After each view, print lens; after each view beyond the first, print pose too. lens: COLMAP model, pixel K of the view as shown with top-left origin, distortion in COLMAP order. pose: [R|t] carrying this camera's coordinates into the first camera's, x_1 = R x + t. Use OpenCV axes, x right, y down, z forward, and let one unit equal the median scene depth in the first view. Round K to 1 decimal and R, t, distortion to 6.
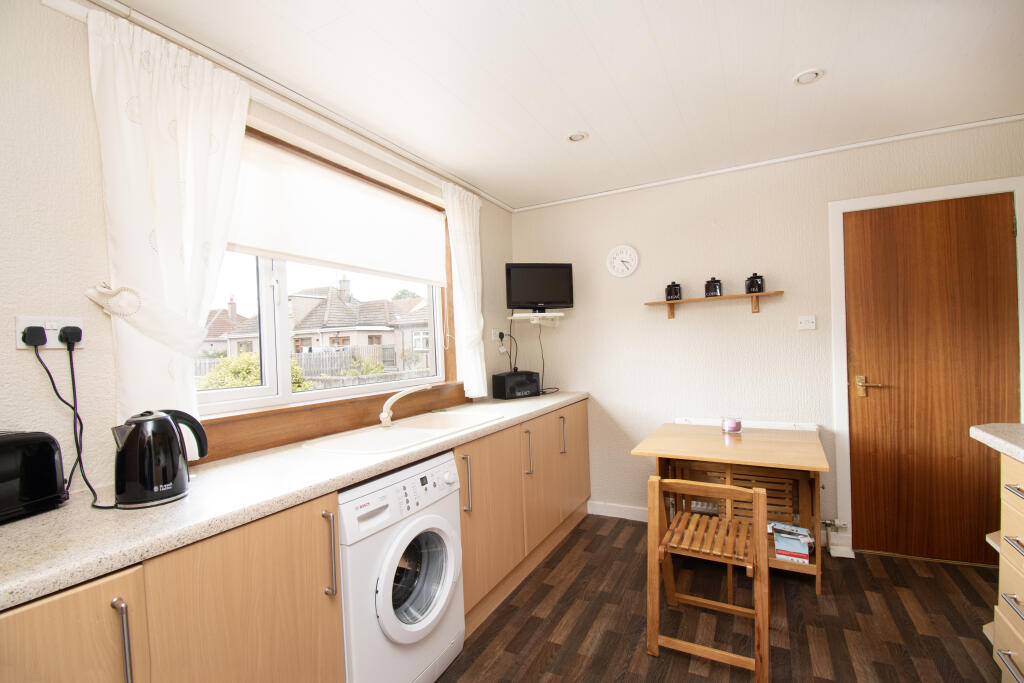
lens RADIAL K [[456.7, 0, 512.7], [0, 456.7, 345.0], [0, 0, 1]] dist [-0.000725, -0.017705]
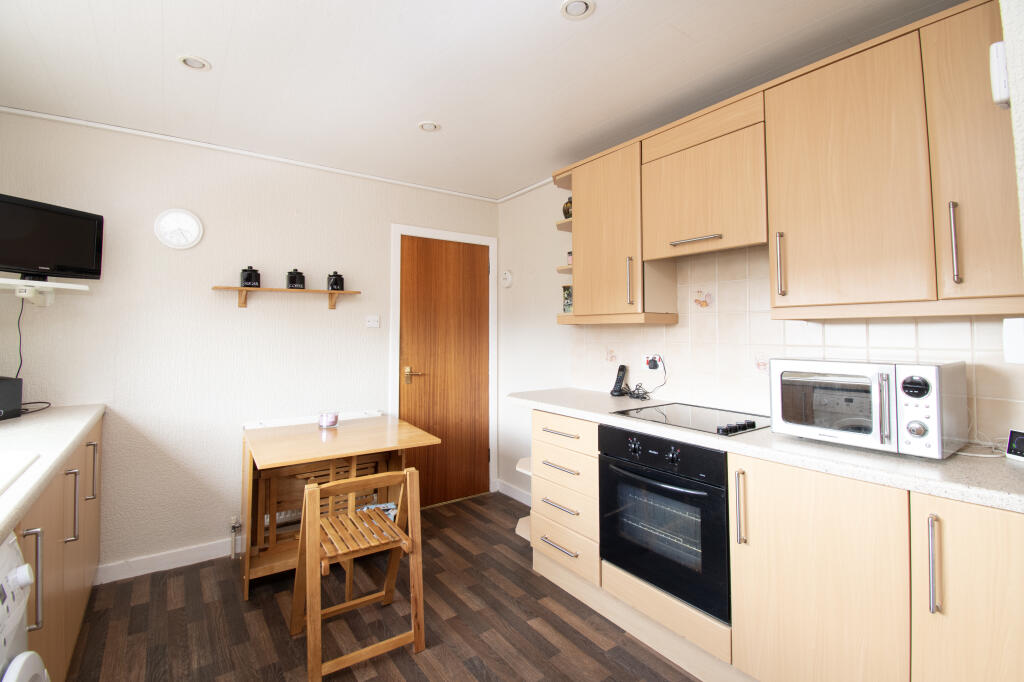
lens RADIAL K [[471.9, 0, 512.5], [0, 471.9, 305.1], [0, 0, 1]] dist [0.001242, -0.013986]
pose [[0.432660, 0.088001, 0.897252, -0.295186], [-0.015182, 0.995795, -0.090345, 0.013040], [-0.901429, 0.025467, 0.432177, 0.187328]]
